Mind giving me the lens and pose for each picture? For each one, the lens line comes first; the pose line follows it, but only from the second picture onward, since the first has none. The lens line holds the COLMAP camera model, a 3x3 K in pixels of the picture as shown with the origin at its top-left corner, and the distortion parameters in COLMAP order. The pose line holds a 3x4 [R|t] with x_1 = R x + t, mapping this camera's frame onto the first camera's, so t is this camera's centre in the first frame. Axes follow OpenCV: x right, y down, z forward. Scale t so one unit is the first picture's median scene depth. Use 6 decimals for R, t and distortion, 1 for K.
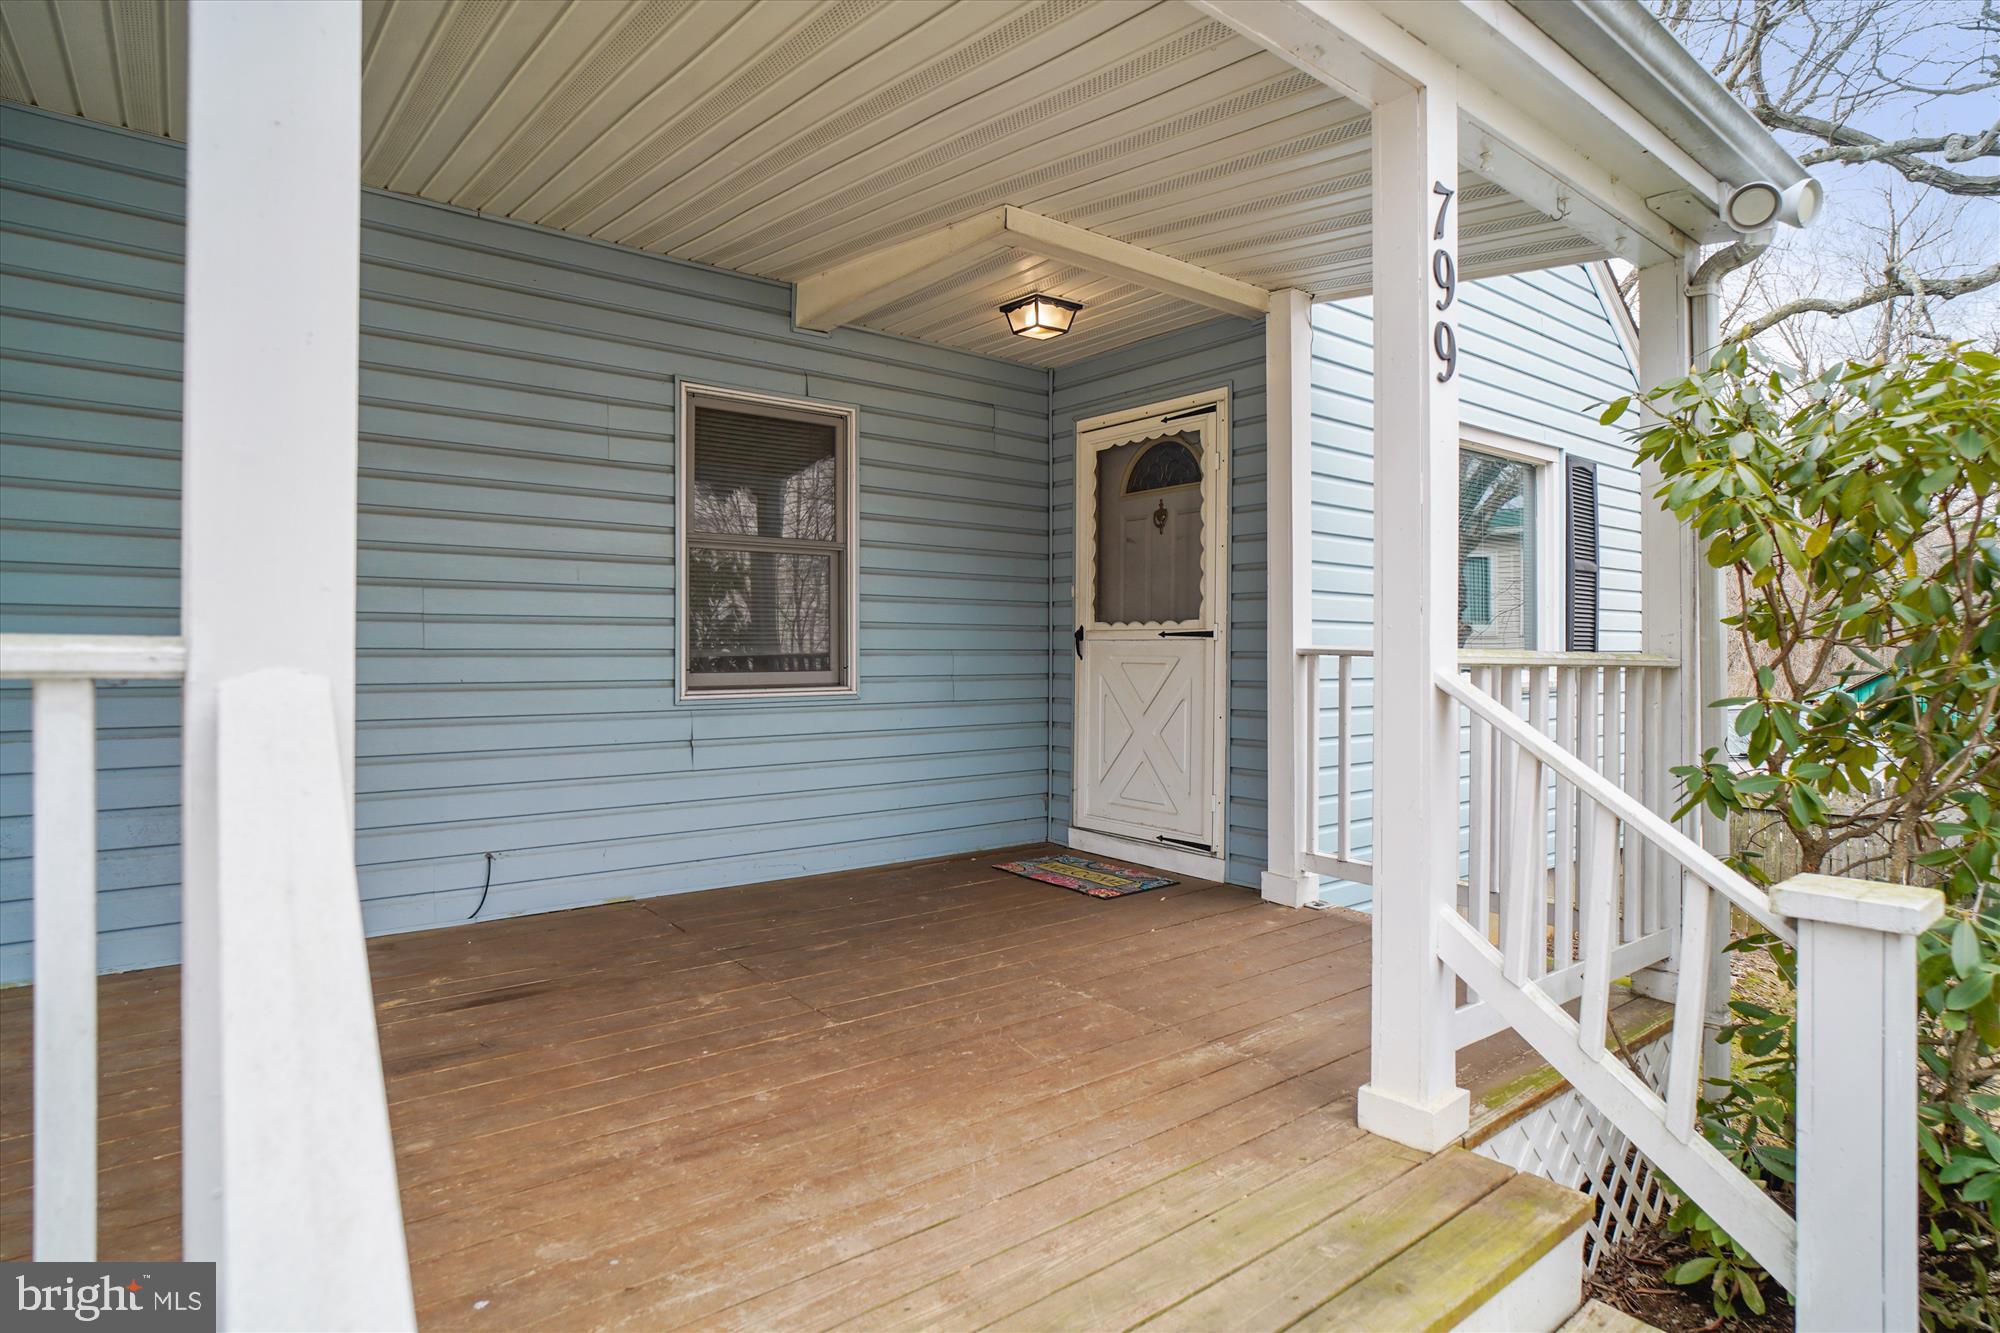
lens RADIAL K [[1057.7, 0, 962.9], [0, 1057.7, 645.7], [0, 0, 1]] dist [-0.039108, 0.026208]
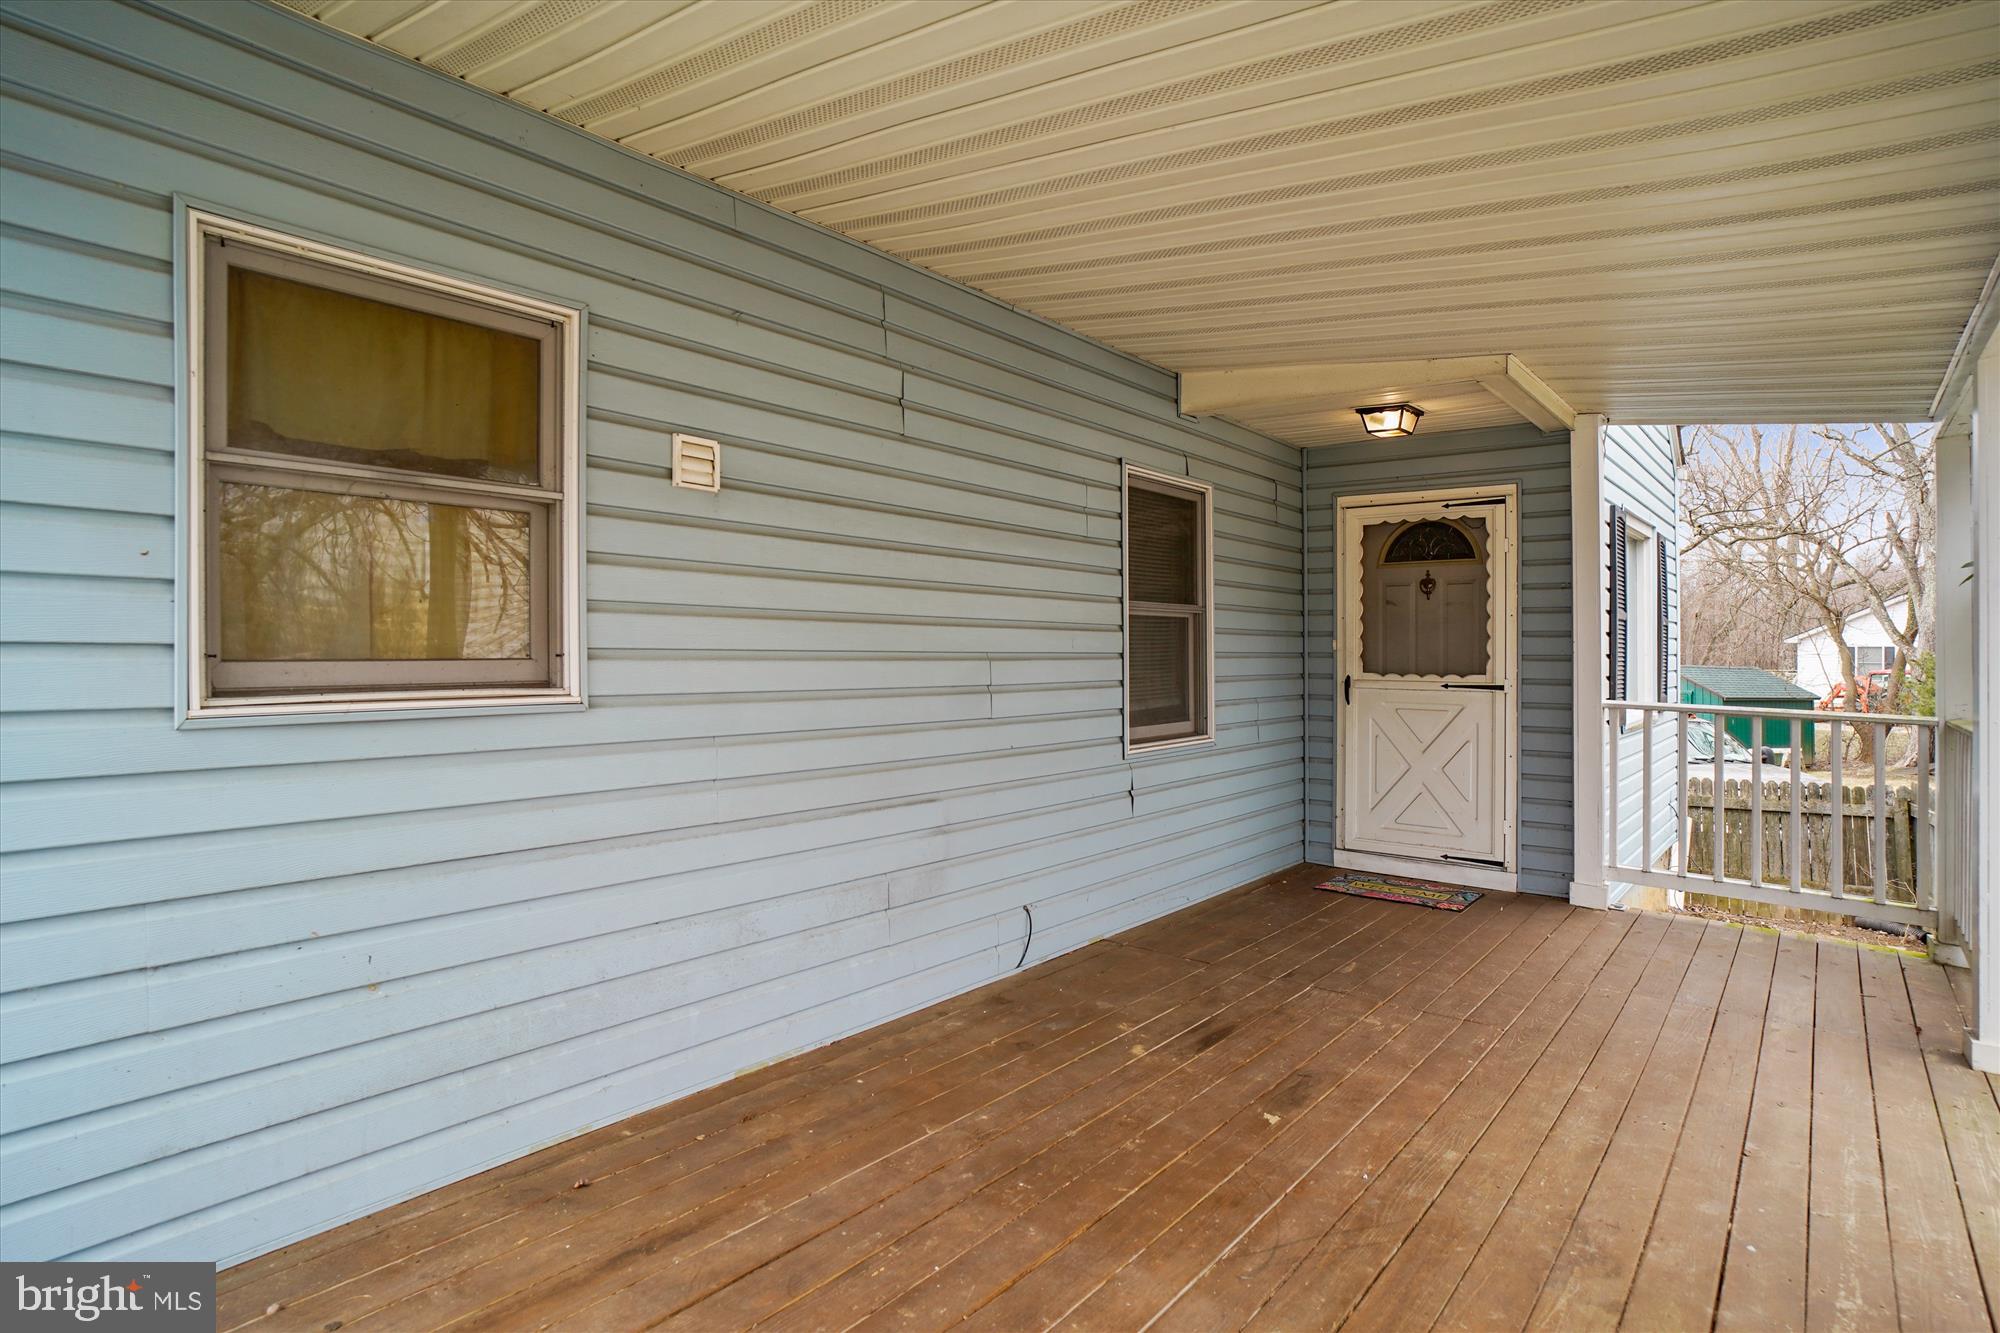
lens RADIAL K [[1057.7, 0, 1001.2], [0, 1057.7, 652.3], [0, 0, 1]] dist [-0.039108, 0.026208]
pose [[0.972158, 0.001414, 0.234321, -0.605102], [-0.002565, 0.999986, 0.004609, -0.055671], [-0.234311, -0.005081, 0.972148, -0.037192]]
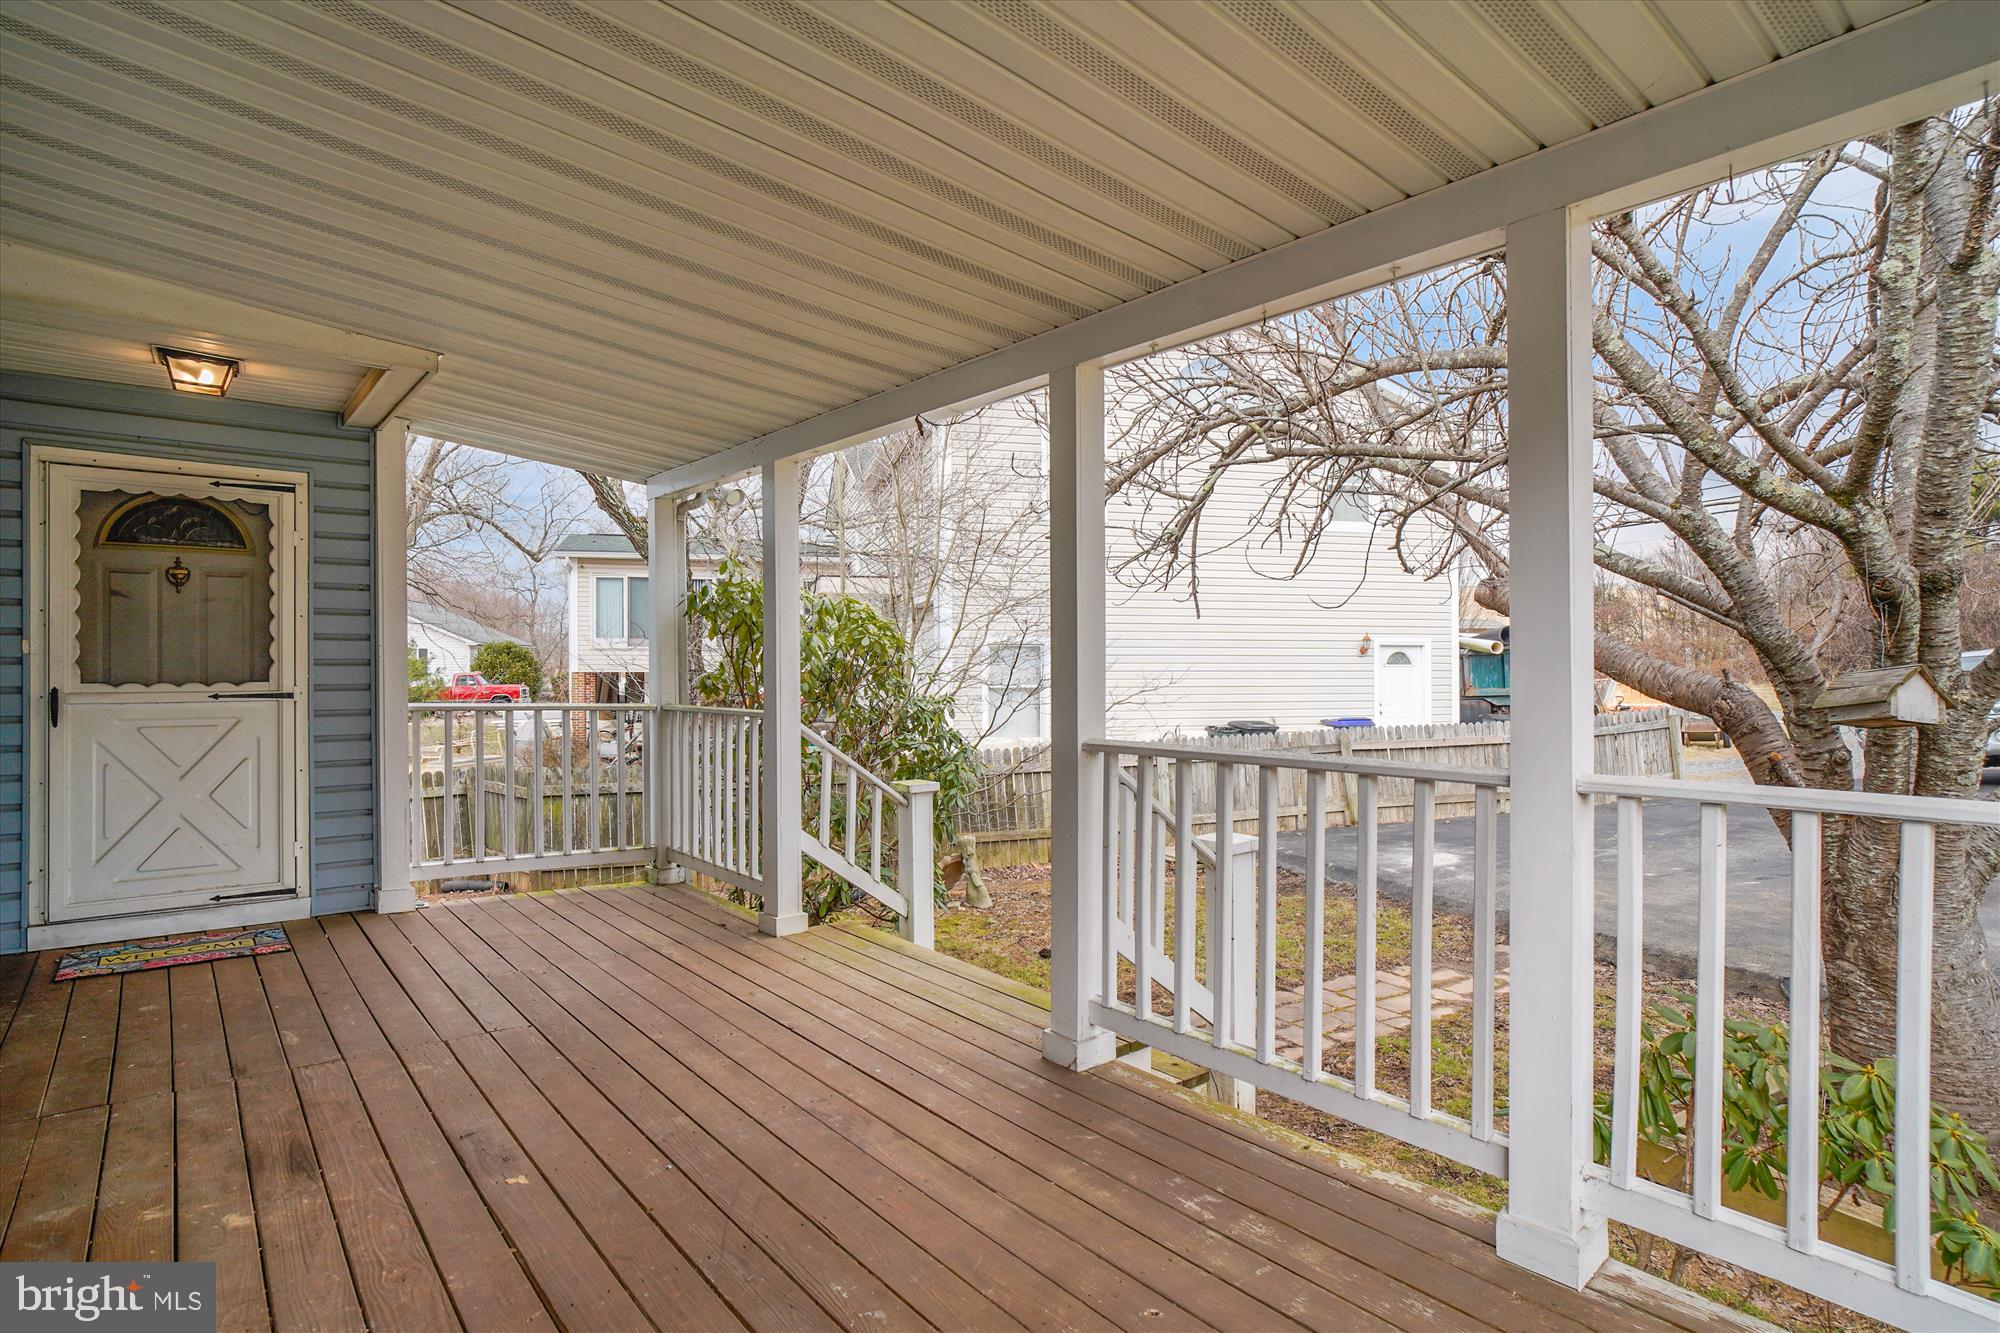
lens RADIAL K [[1057.7, 0, 1004.6], [0, 1057.7, 648.1], [0, 0, 1]] dist [-0.039108, 0.026208]
pose [[-0.013676, 0.005680, 0.999890, -0.858544], [-0.005288, 0.999969, -0.005753, -0.058001], [-0.999893, -0.005366, -0.013645, 0.272664]]
